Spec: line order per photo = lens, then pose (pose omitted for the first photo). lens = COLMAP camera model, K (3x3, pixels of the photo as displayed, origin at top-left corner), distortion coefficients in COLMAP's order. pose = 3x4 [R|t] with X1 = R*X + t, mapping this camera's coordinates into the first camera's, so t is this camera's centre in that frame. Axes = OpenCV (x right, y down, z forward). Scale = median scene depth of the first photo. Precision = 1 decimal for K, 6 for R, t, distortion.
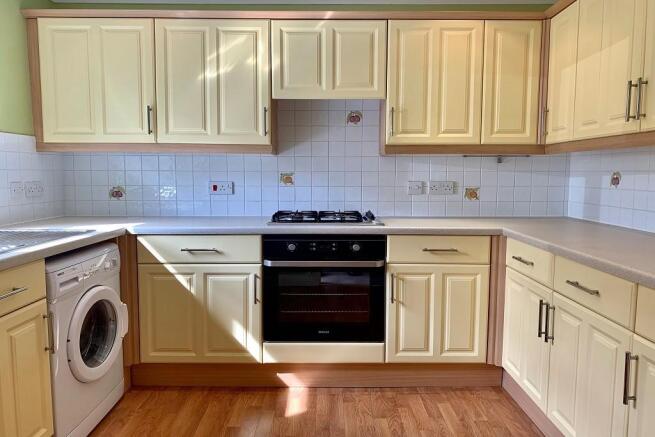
lens RADIAL K [[489.1, 0, 328.9], [0, 489.1, 219.4], [0, 0, 1]] dist [0.028407, -0.032020]
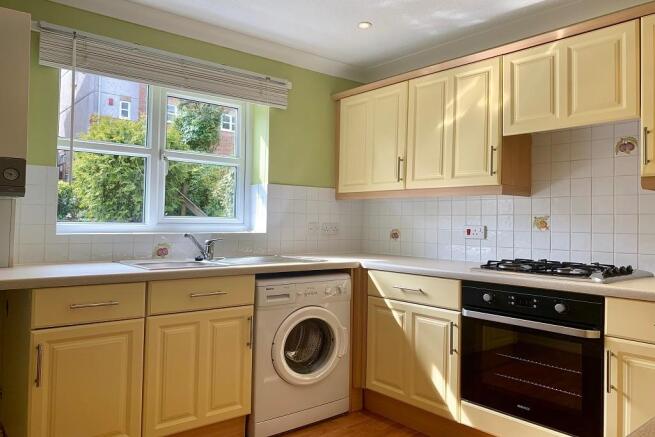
lens RADIAL K [[489.1, 0, 322.3], [0, 489.1, 203.5], [0, 0, 1]] dist [0.028407, -0.032020]
pose [[0.652548, -0.021254, -0.757449, 0.375927], [-0.082713, 0.991635, -0.099084, 0.001071], [0.753219, 0.127308, 0.645332, 0.161588]]
